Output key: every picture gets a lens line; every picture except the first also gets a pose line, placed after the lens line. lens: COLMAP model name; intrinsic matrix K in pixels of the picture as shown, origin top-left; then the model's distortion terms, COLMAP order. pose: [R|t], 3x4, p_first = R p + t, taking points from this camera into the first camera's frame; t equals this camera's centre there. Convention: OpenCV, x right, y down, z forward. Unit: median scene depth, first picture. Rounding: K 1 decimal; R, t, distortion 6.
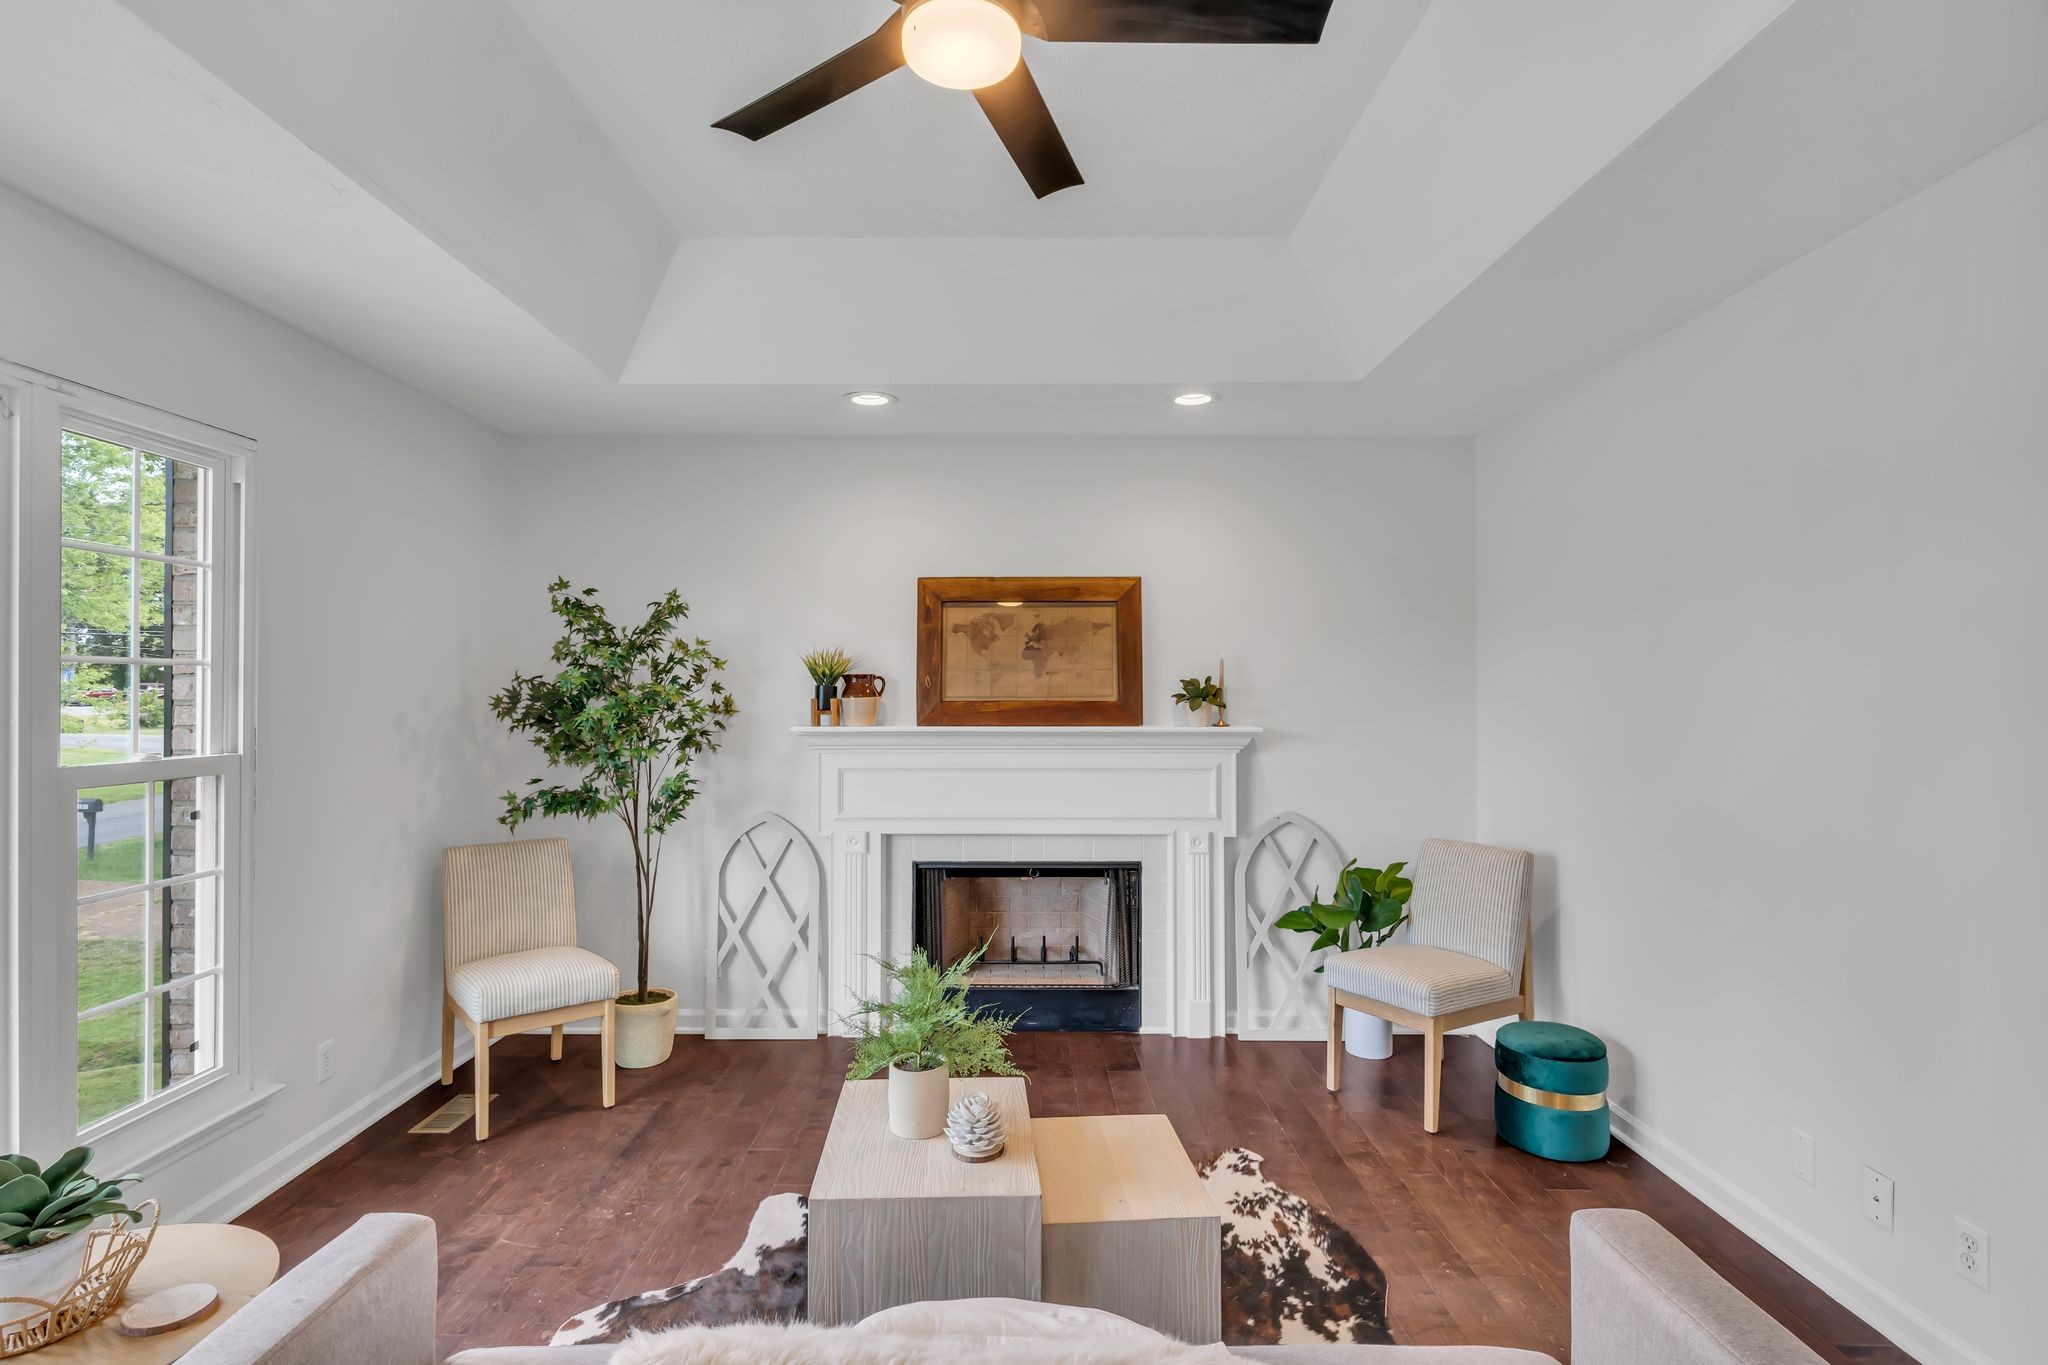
lens RADIAL K [[975.0, 0, 1009.0], [0, 975.0, 682.9], [0, 0, 1]] dist [0.002777, -0.000838]
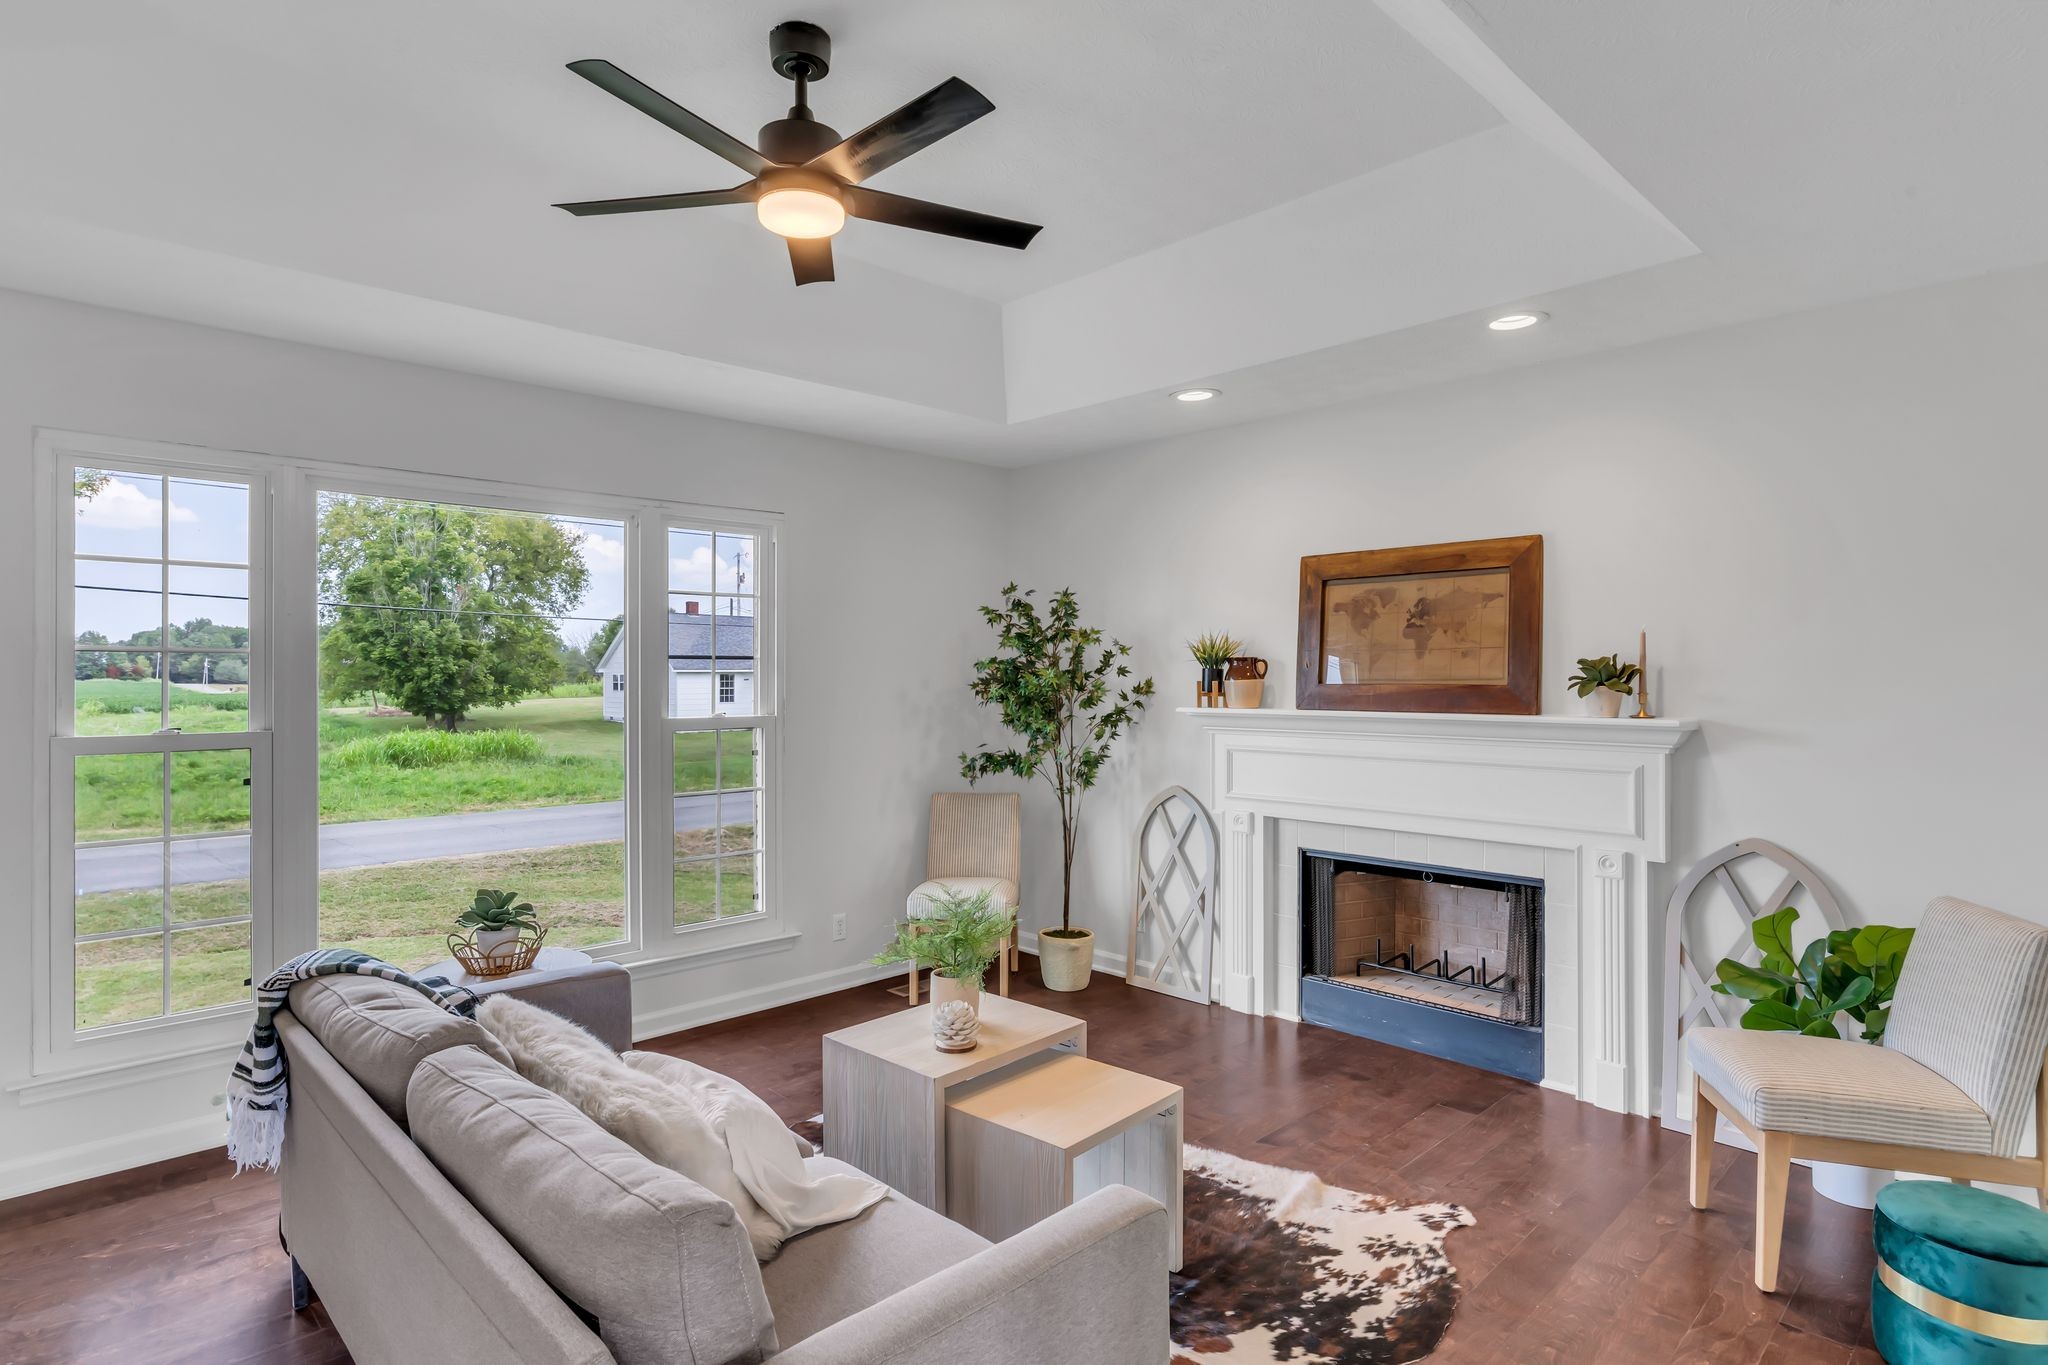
lens RADIAL K [[1056.9, 0, 1015.3], [0, 1056.9, 676.1], [0, 0, 1]] dist [-0.005777, 0.003157]
pose [[0.700350, -0.001080, -0.713799, 0.472744], [0.008651, 0.999938, 0.006975, 0.001058], [0.713747, -0.011060, 0.700316, 0.058406]]
